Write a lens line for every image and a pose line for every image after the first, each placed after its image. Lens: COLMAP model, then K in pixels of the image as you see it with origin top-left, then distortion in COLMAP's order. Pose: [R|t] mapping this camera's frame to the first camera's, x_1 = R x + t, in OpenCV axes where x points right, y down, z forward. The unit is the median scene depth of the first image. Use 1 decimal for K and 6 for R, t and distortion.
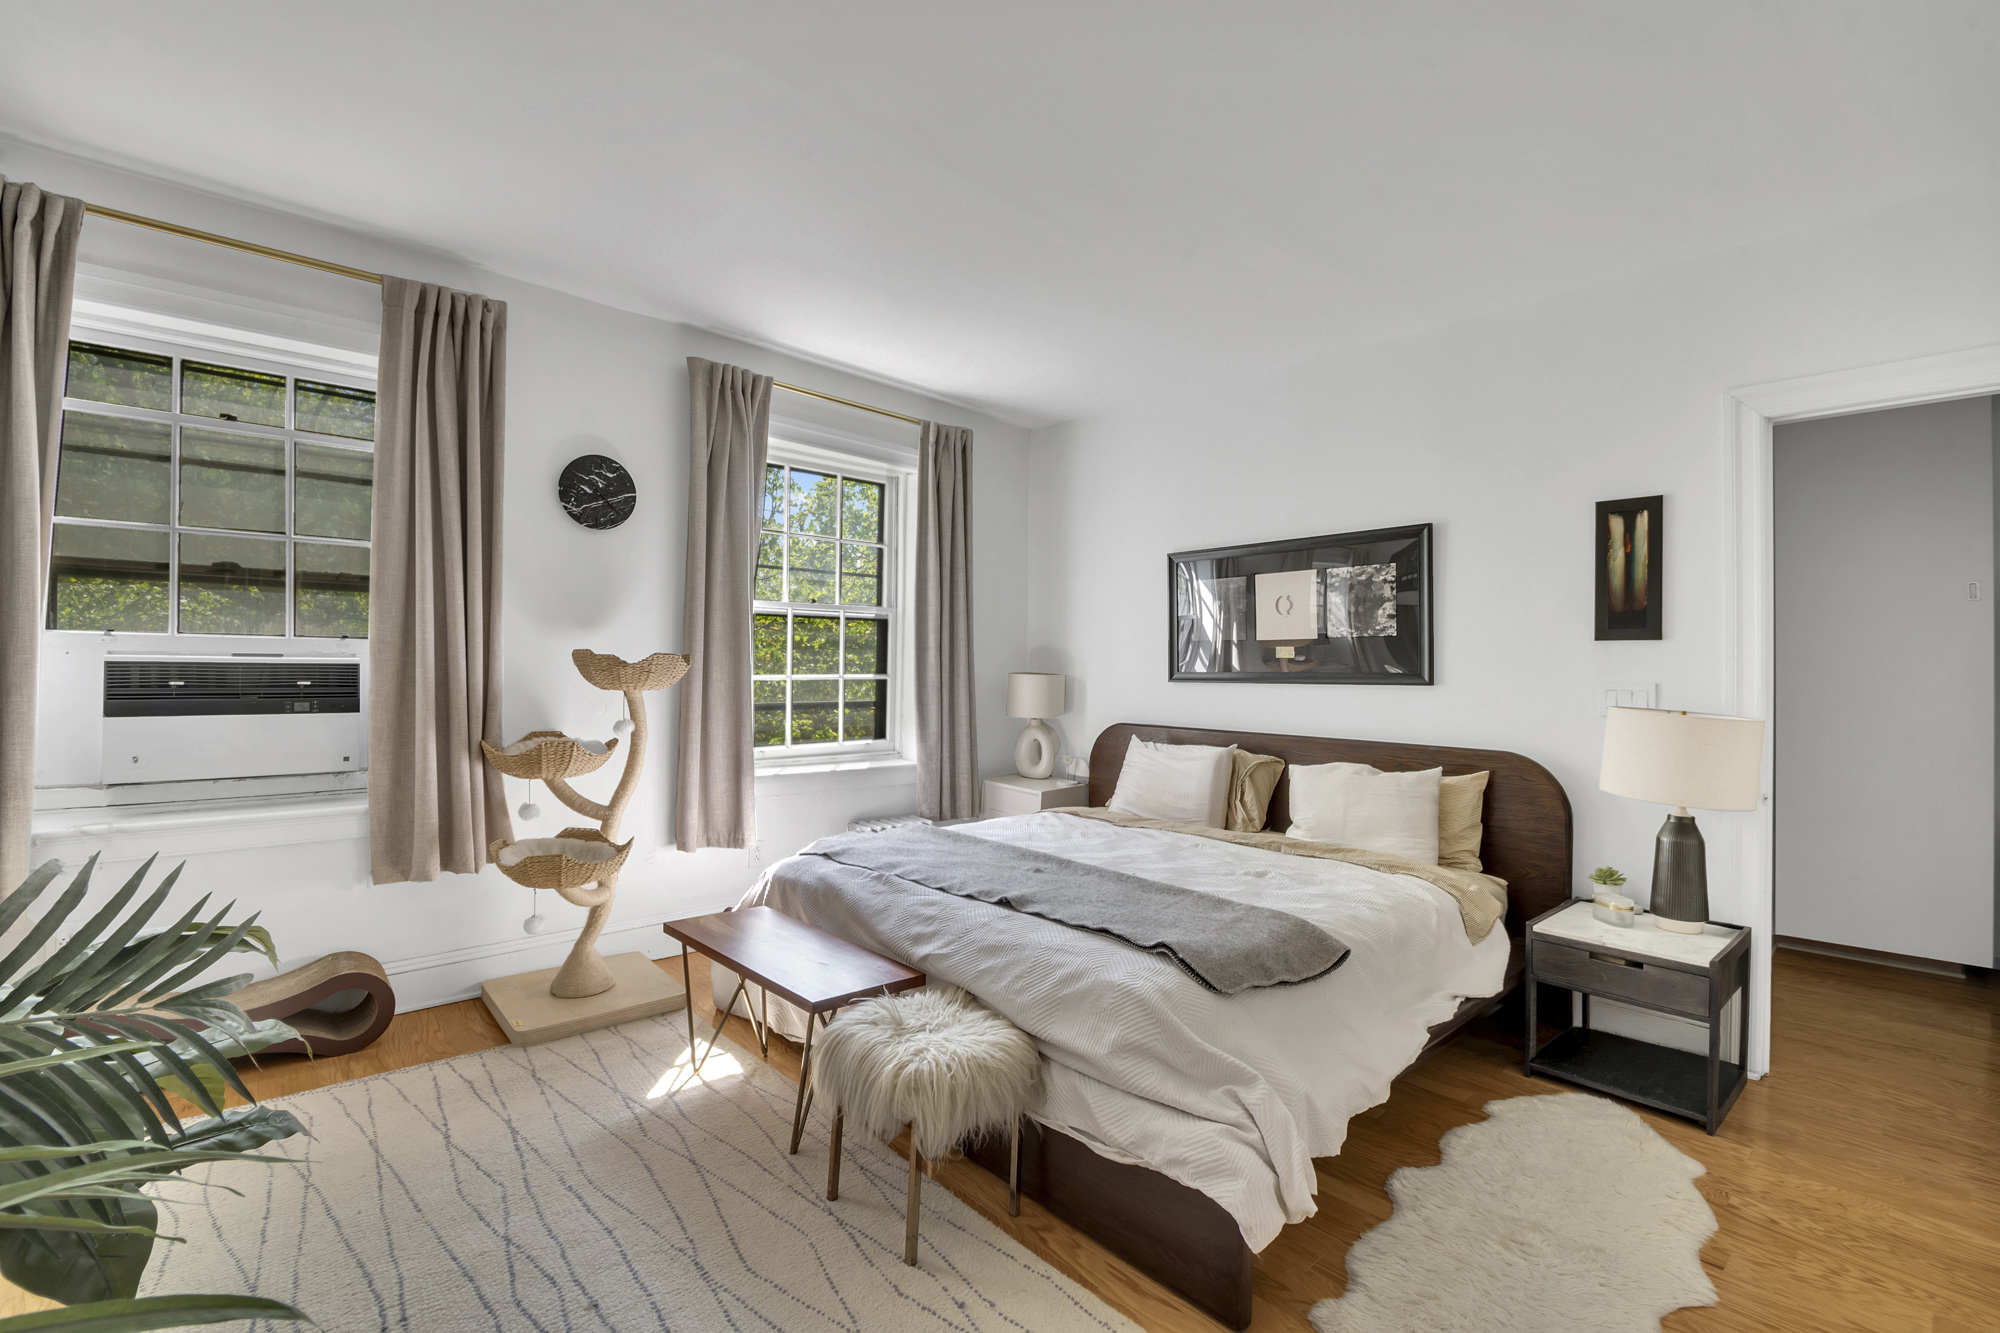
lens RADIAL K [[859.7, 0, 1000.0], [0, 859.7, 666.5], [0, 0, 1]] dist [-0.022930, -0.000089]
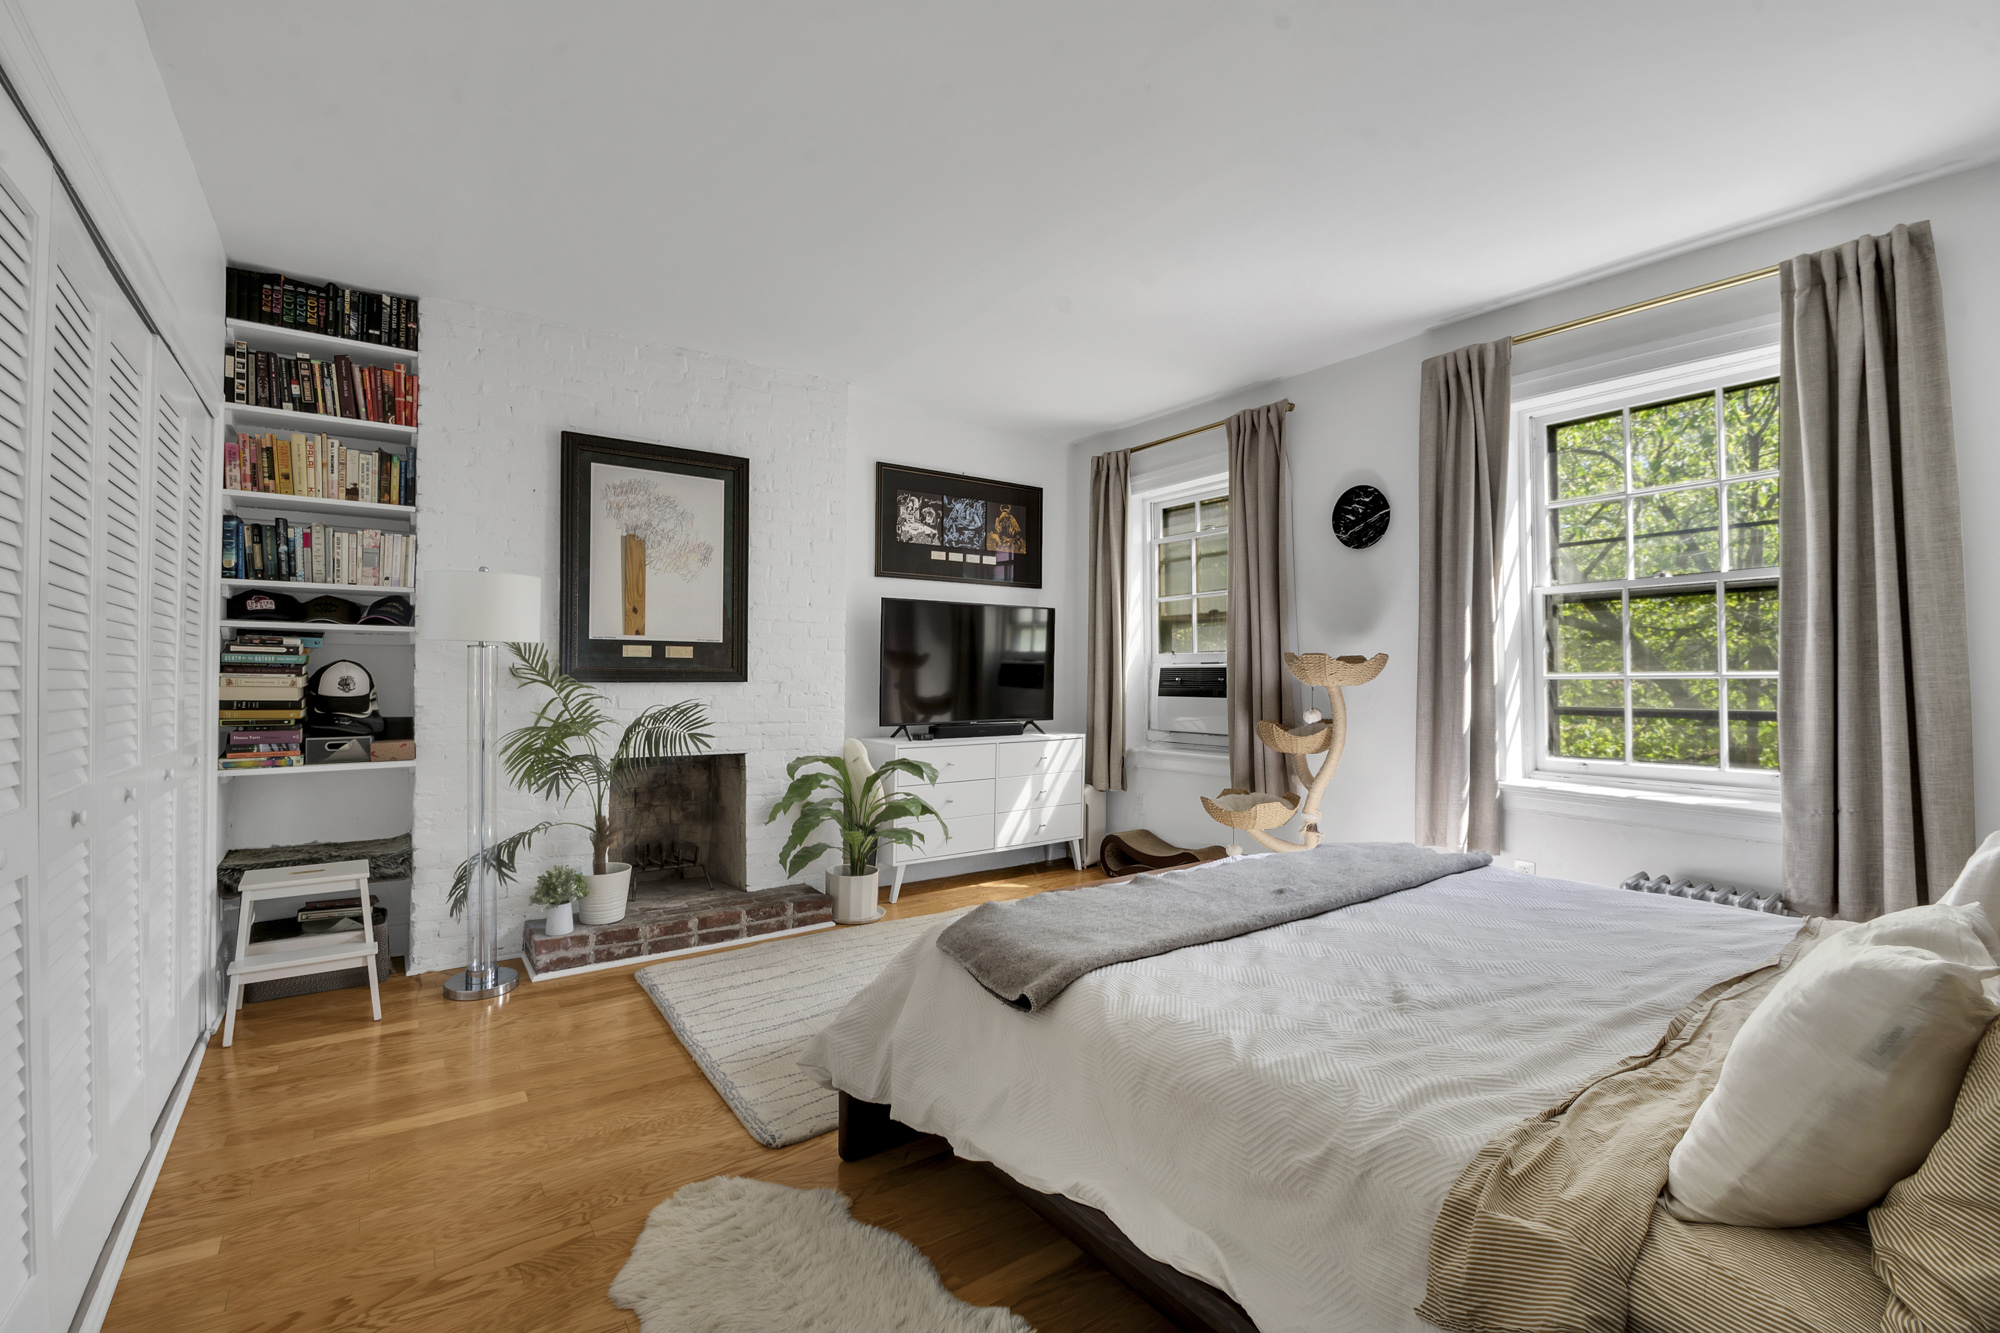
lens RADIAL K [[824.5, 0, 1000.0], [0, 824.5, 666.5], [0, 0, 1]] dist [-0.000016, 0.000031]
pose [[-0.089367, -0.017912, -0.995838, 0.695781], [0.008425, 0.999789, -0.018739, 0.018093], [0.995963, -0.010065, -0.089197, 0.605423]]
